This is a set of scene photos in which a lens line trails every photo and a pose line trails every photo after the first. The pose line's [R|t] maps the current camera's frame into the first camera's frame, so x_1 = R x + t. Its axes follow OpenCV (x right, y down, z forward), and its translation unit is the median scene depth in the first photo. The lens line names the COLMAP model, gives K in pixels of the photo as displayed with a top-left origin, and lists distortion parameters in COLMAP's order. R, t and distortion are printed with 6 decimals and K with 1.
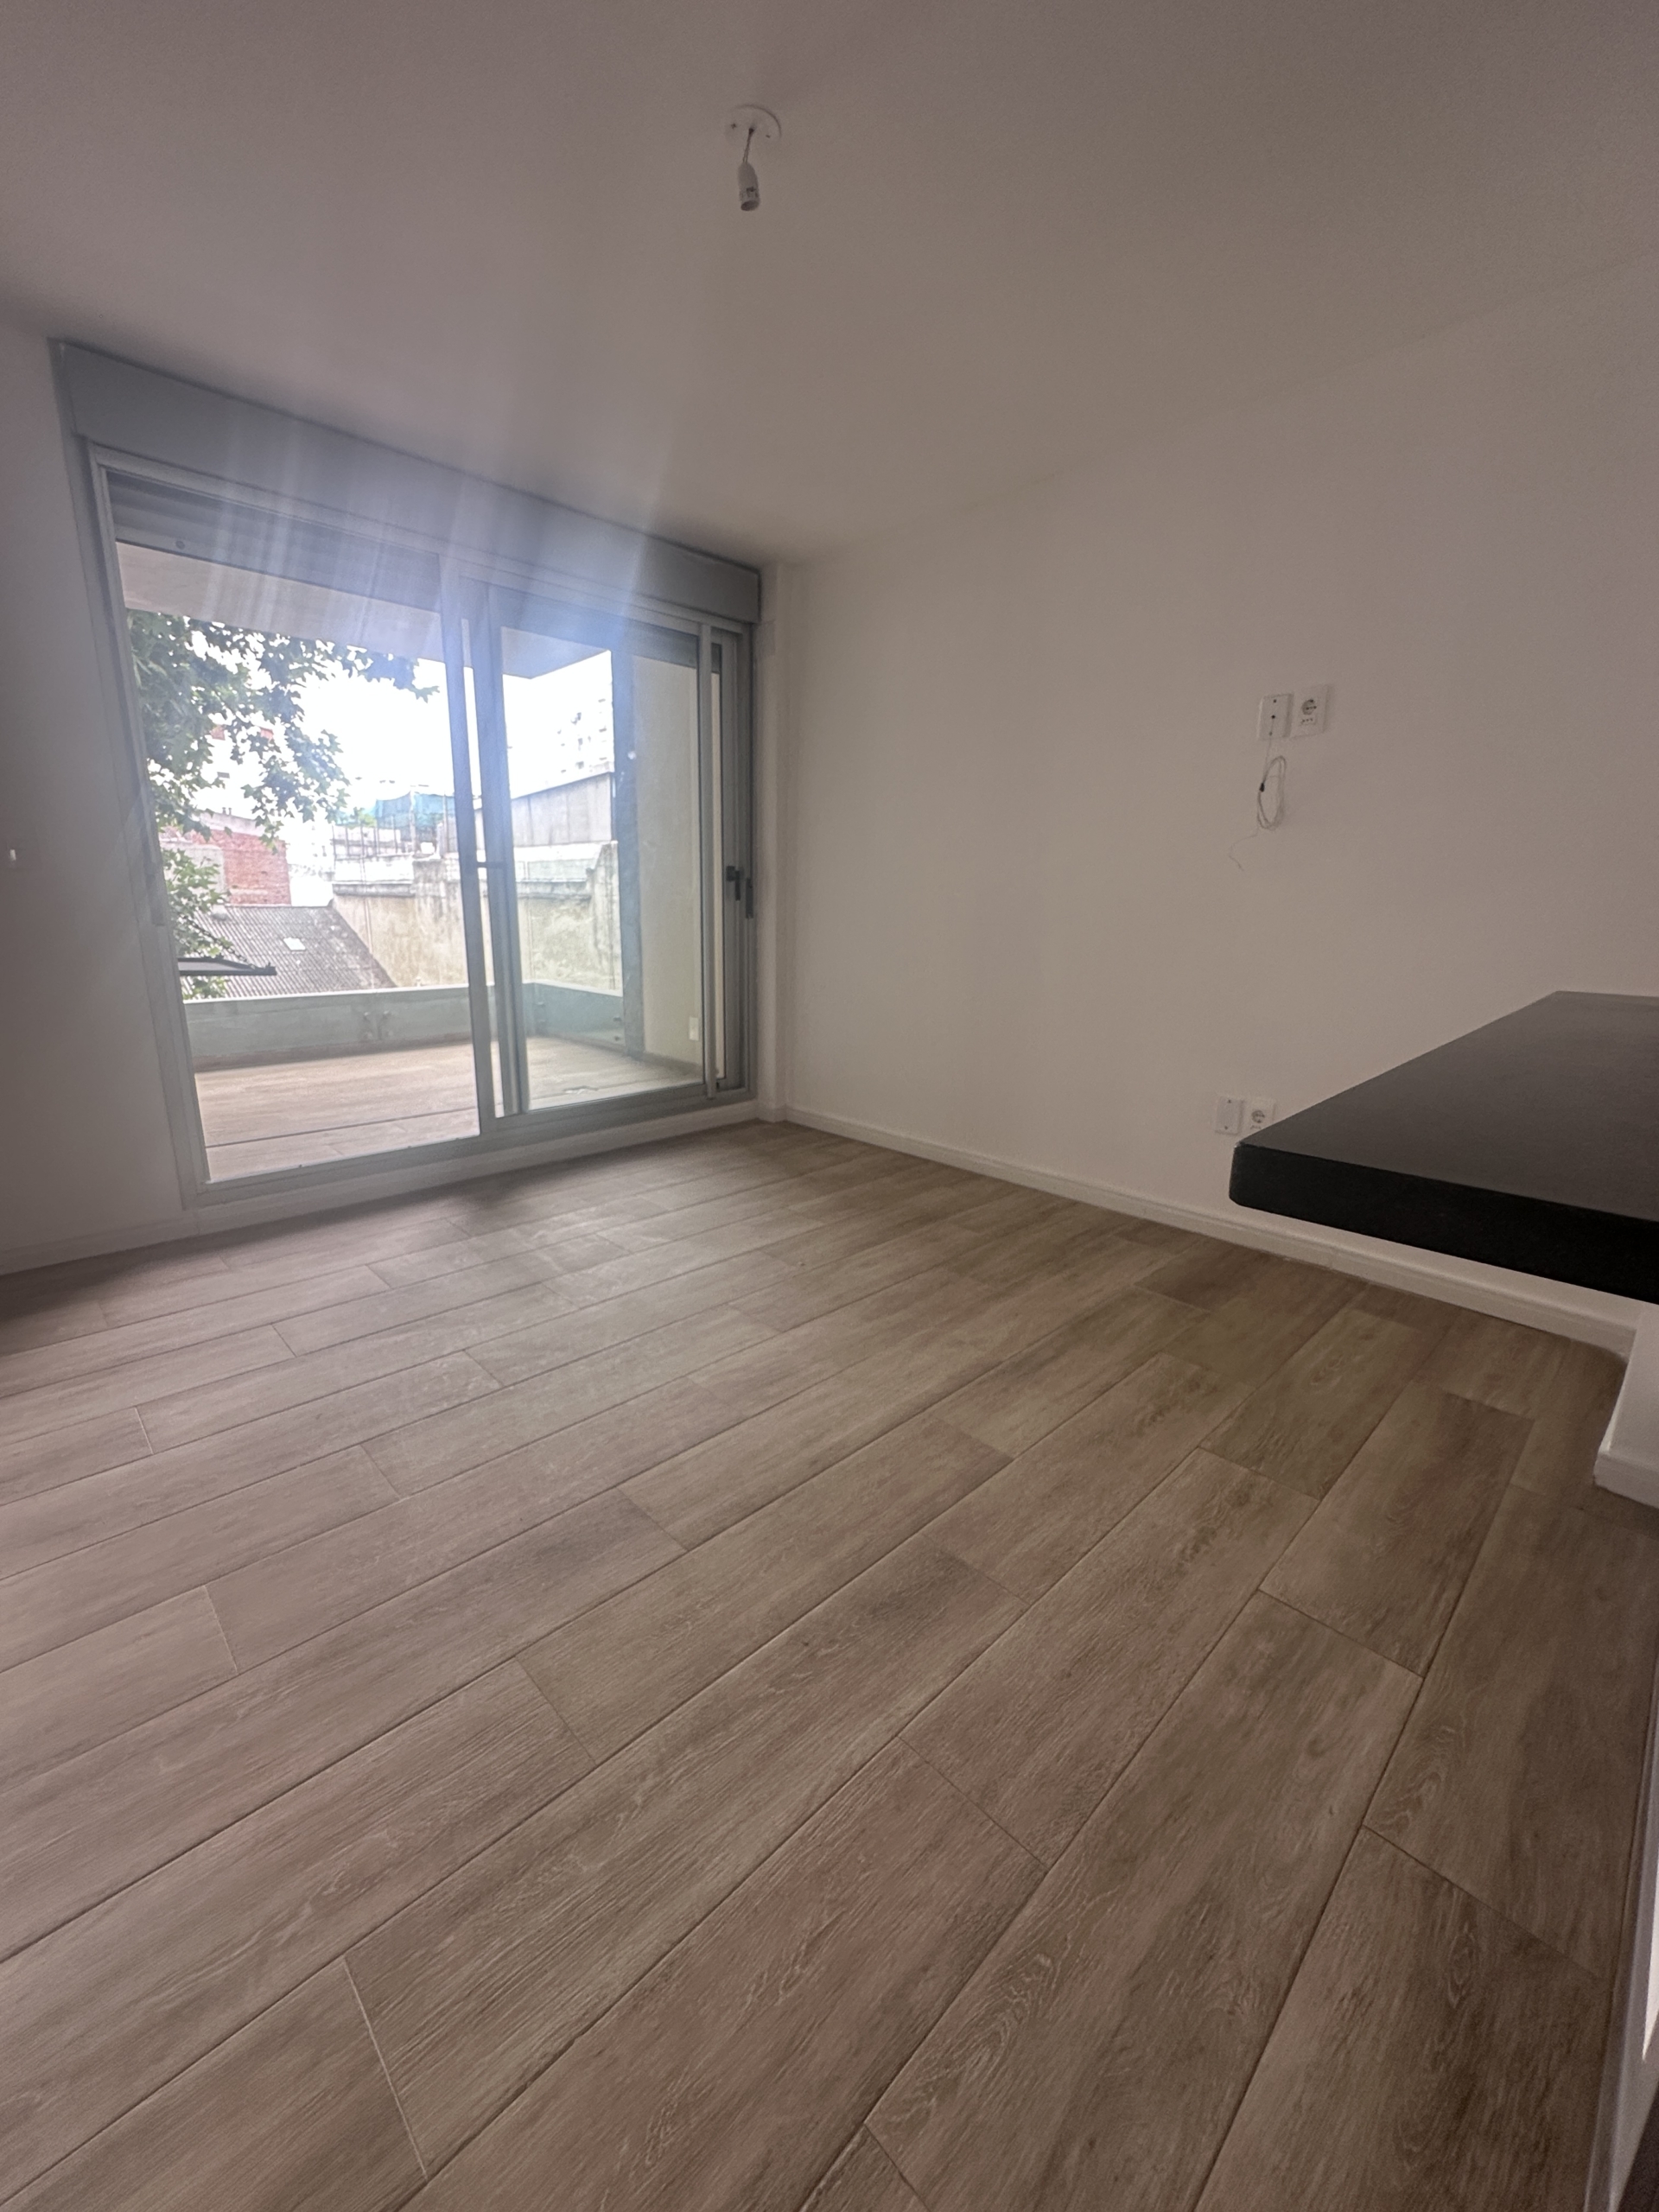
lens RADIAL K [[887.9, 0, 822.6], [0, 887.9, 1109.0], [0, 0, 1]] dist [-0.003181, 0.000197]
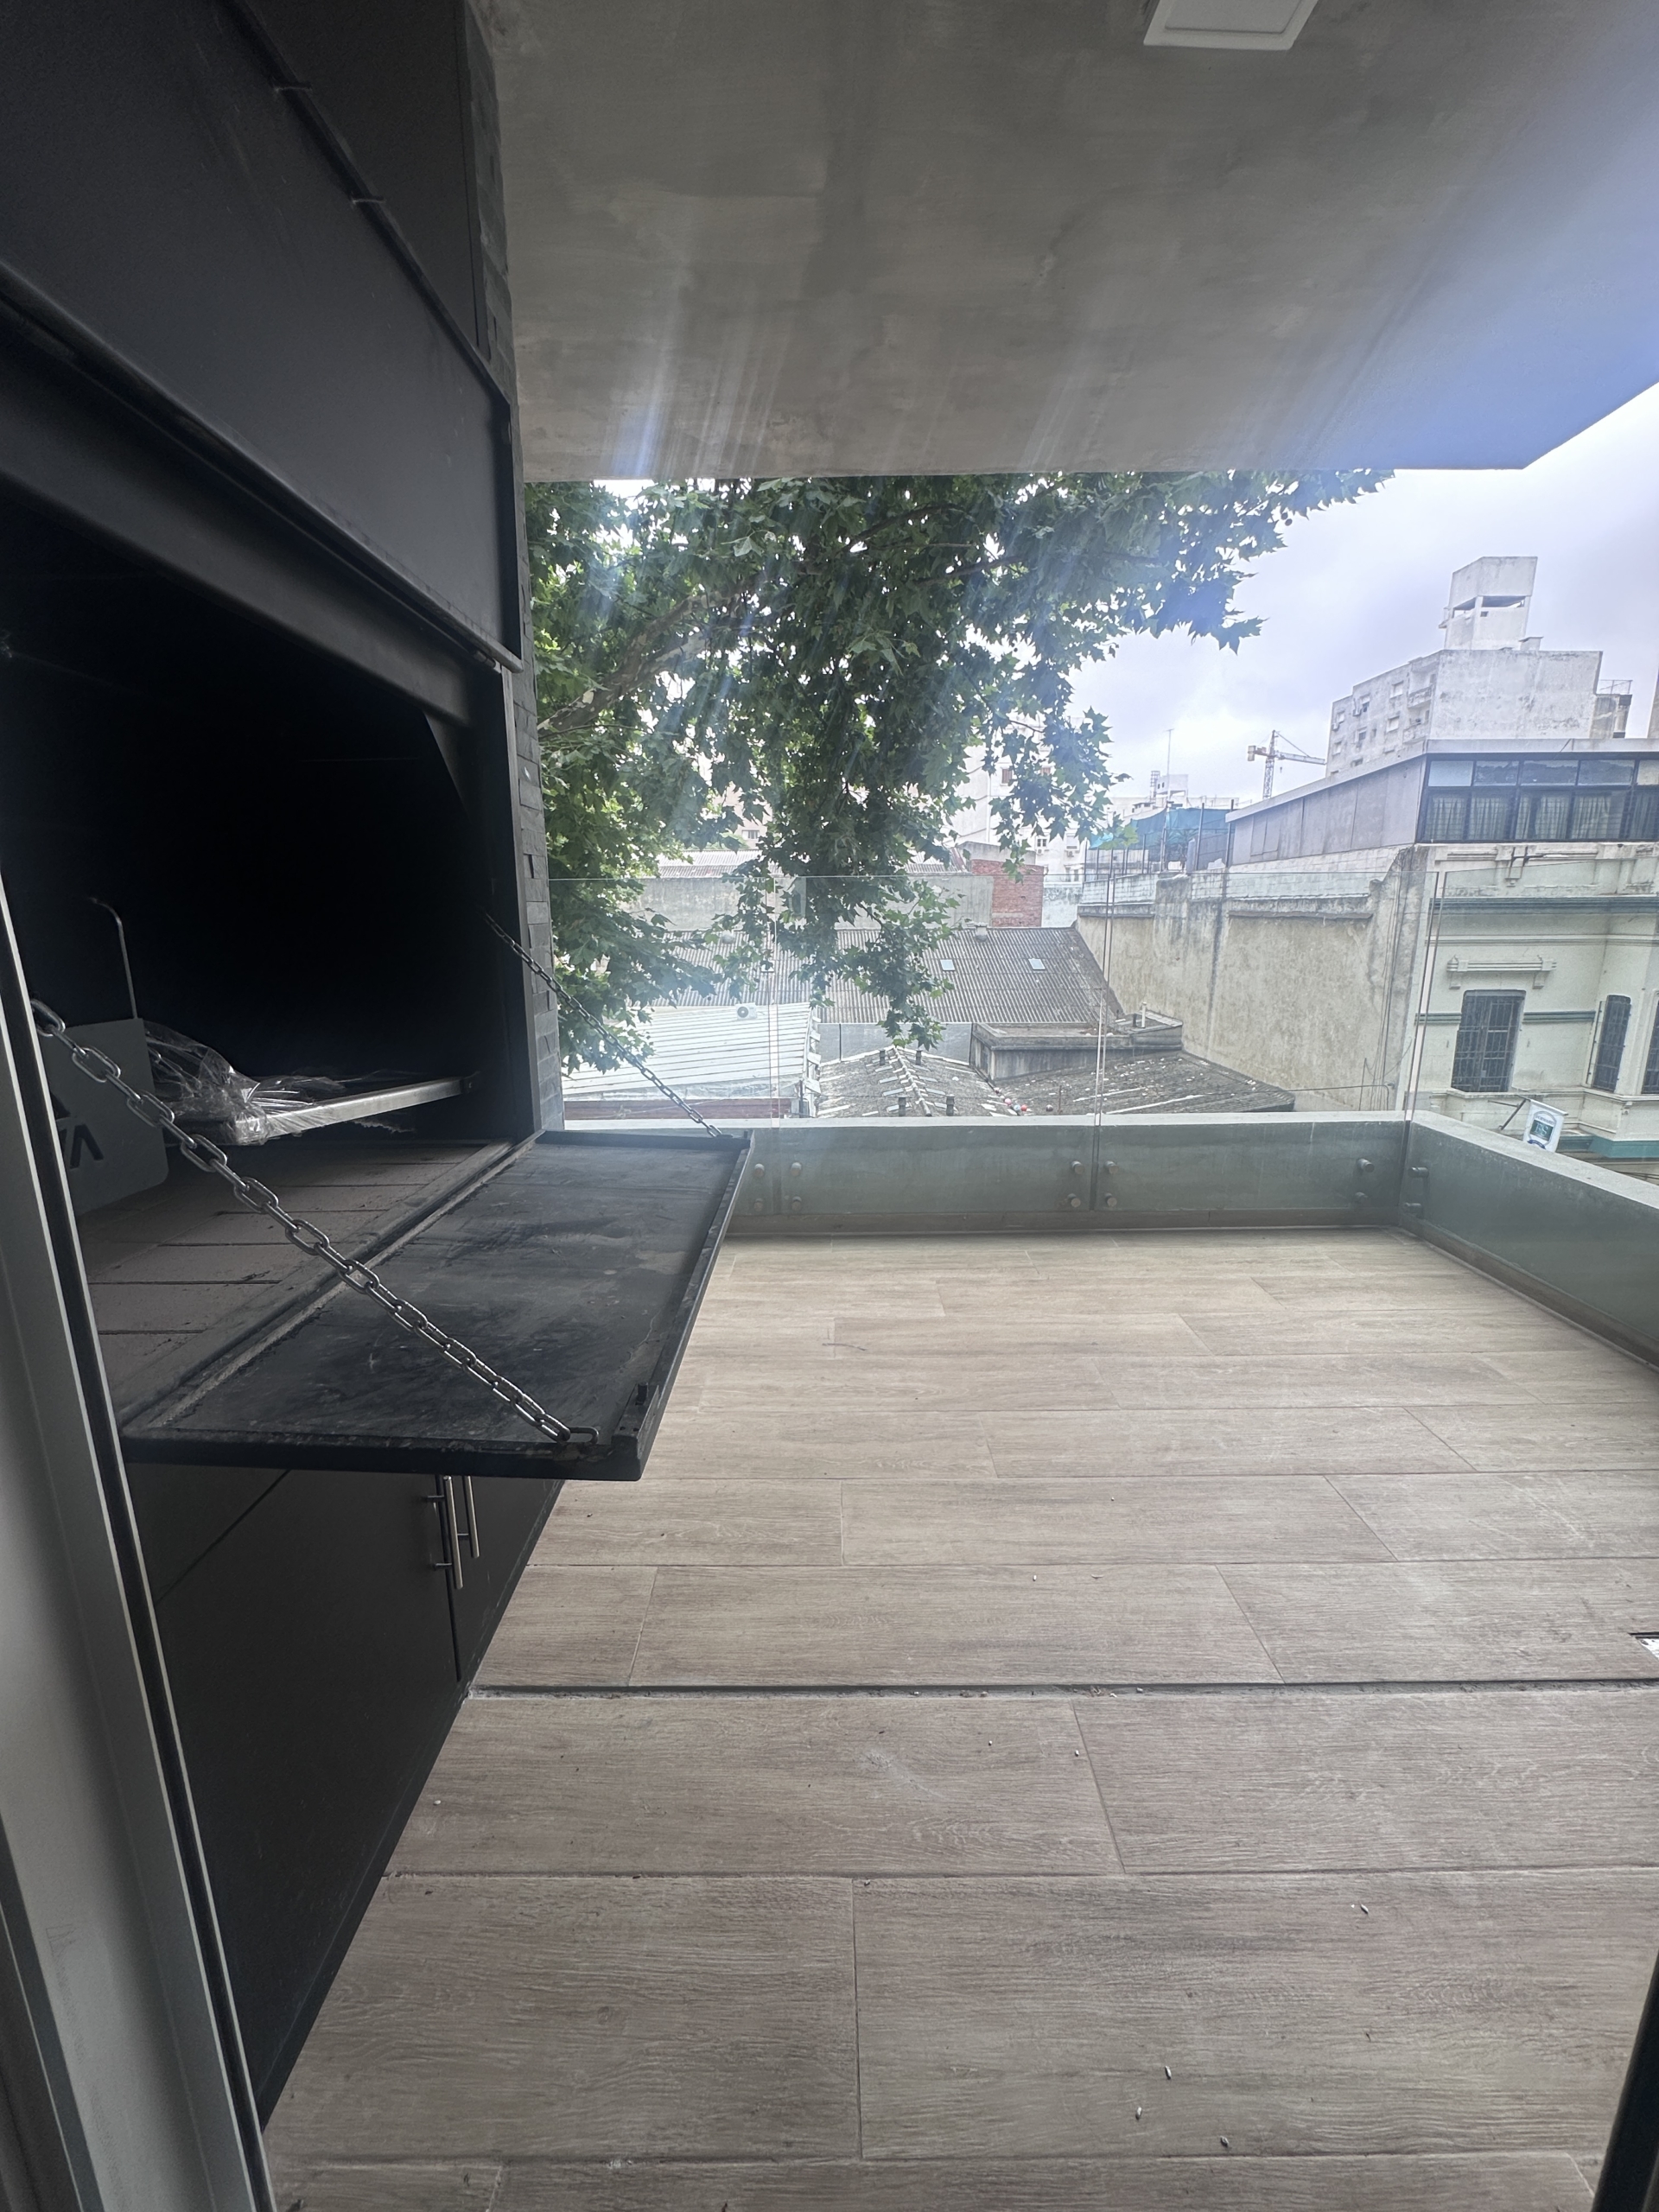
lens RADIAL K [[883.4, 0, 829.5], [0, 883.4, 1106.0], [0, 0, 1]] dist [-0.004220, 0.000509]
pose [[0.723924, 0.126767, -0.678133, -0.168459], [-0.140918, 0.989419, 0.034523, -0.089236], [0.675334, 0.070569, 0.734128, 0.316162]]
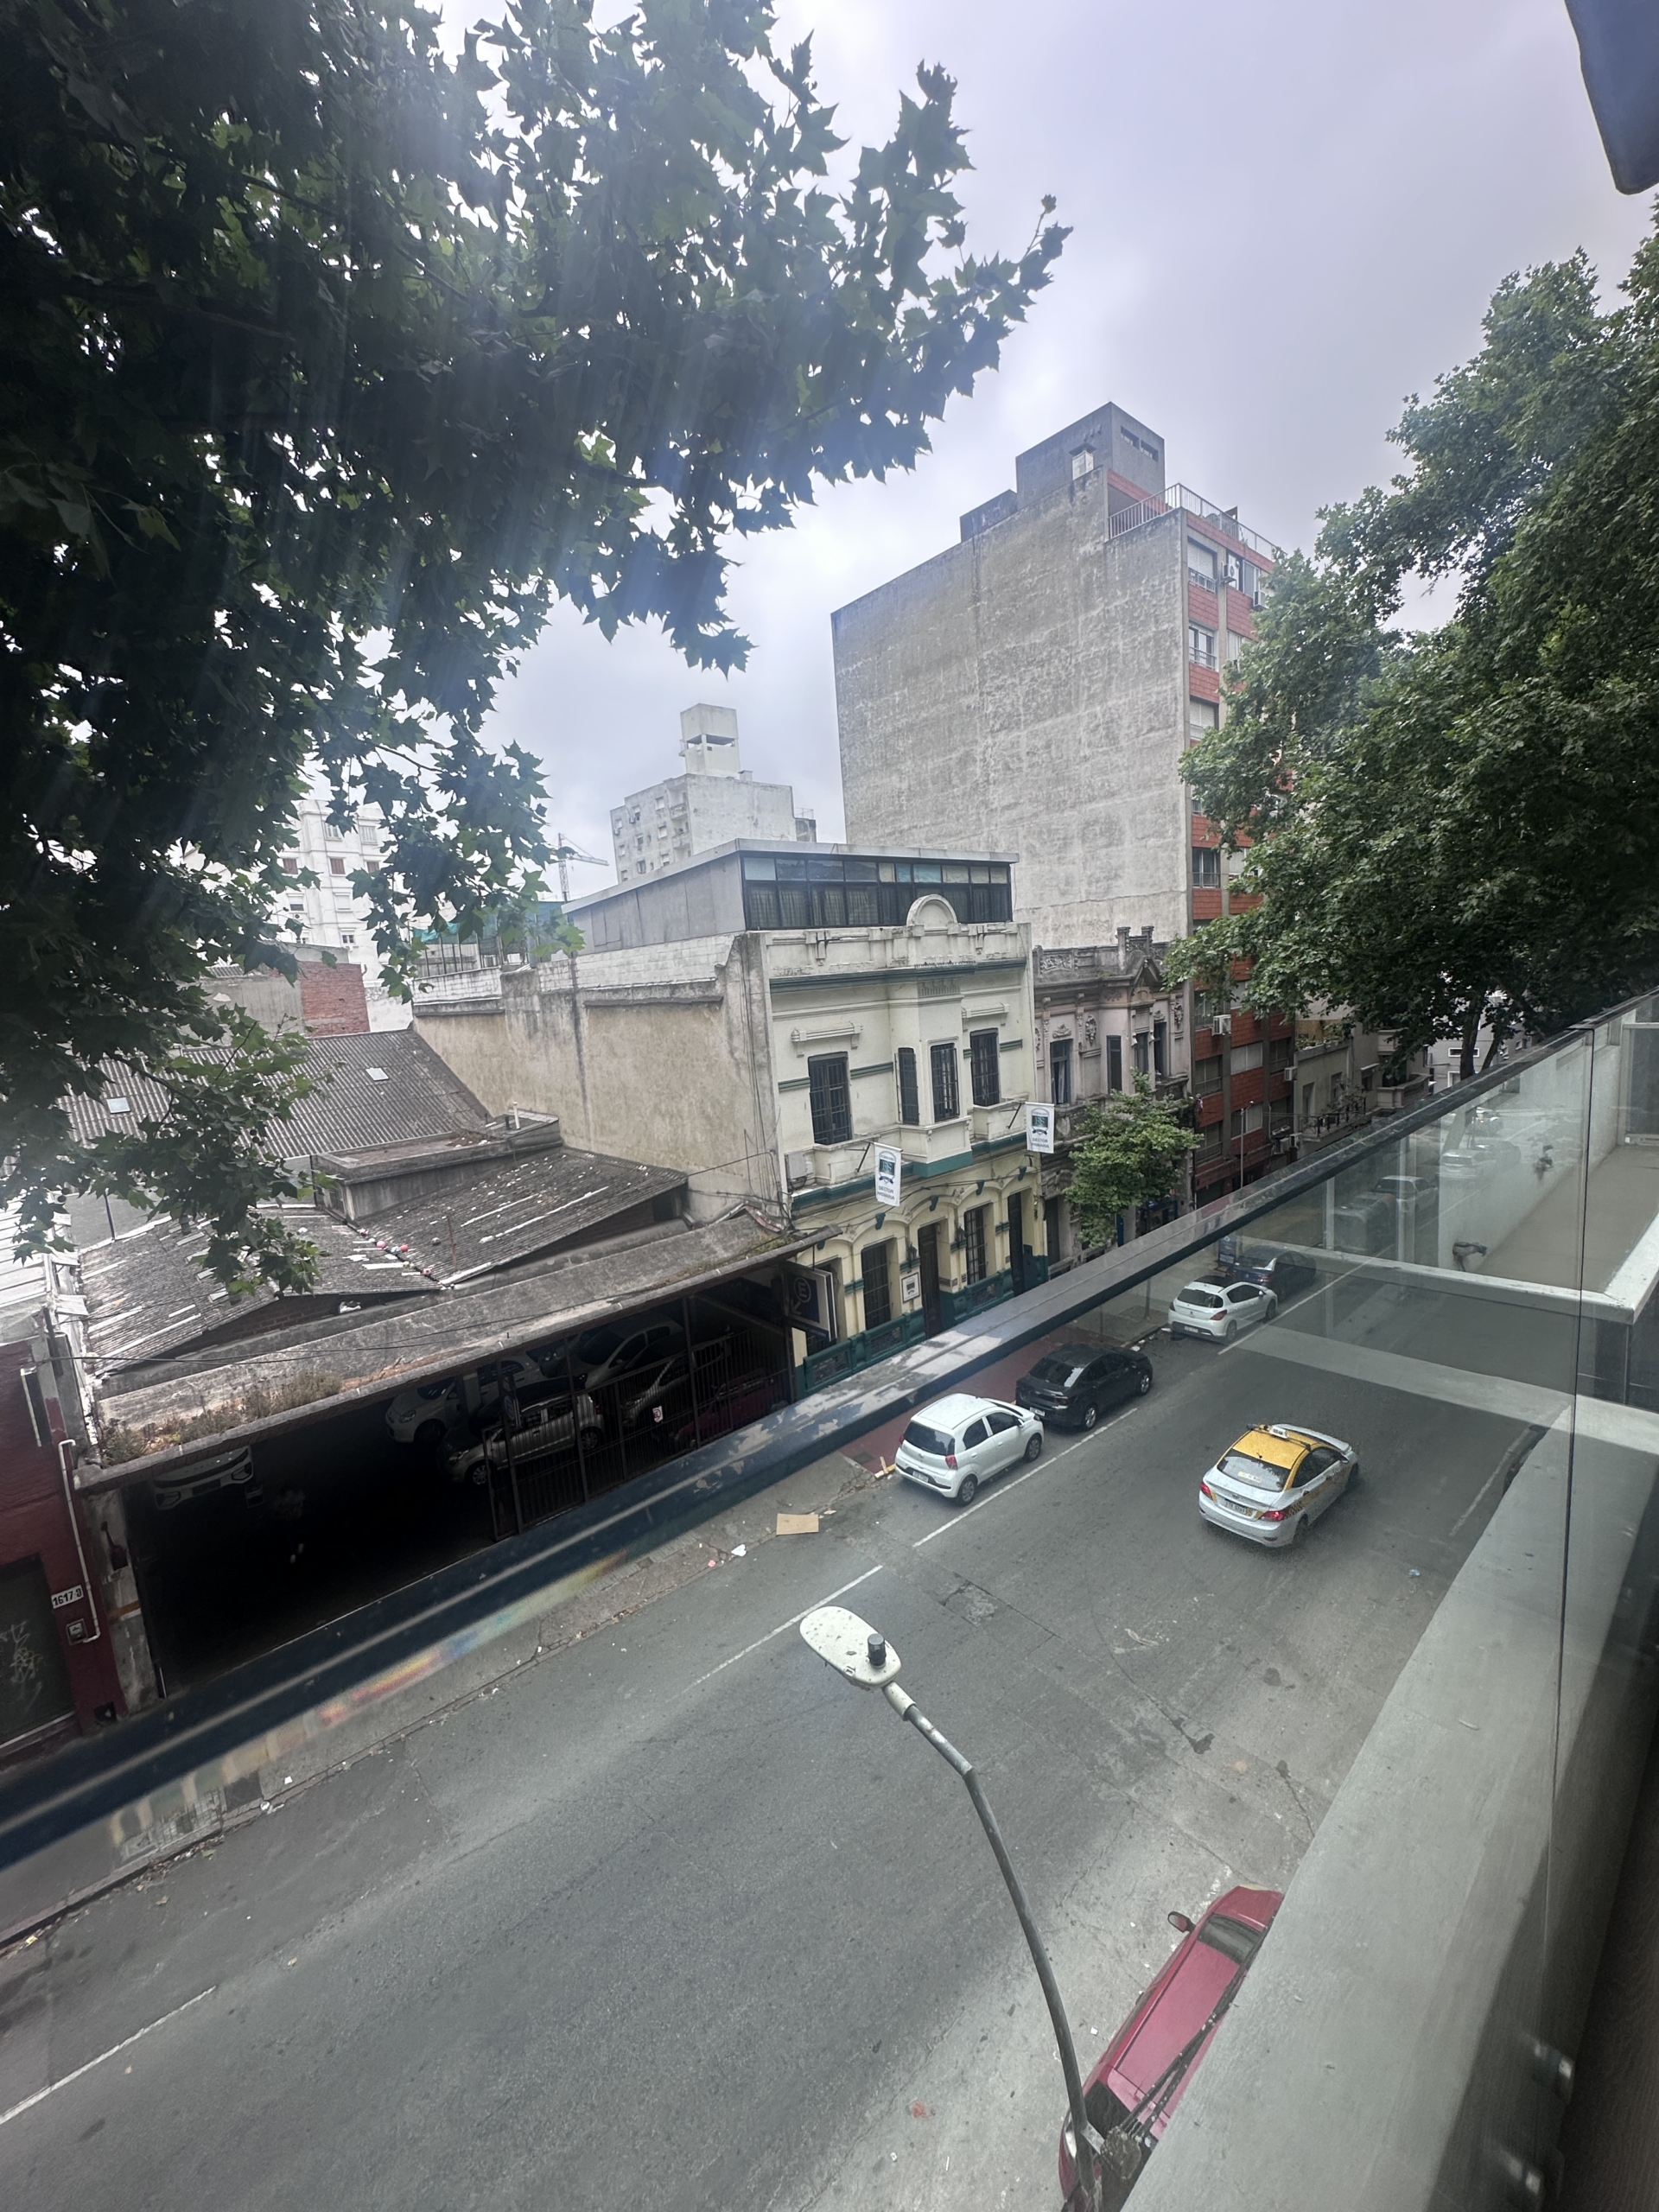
lens RADIAL K [[883.4, 0, 829.5], [0, 883.4, 1106.0], [0, 0, 1]] dist [-0.004220, 0.000509]
pose [[0.995004, -0.084595, -0.053019, -0.372882], [0.079836, 0.993071, -0.086229, -0.168657], [0.059947, 0.081566, 0.994864, 0.532820]]
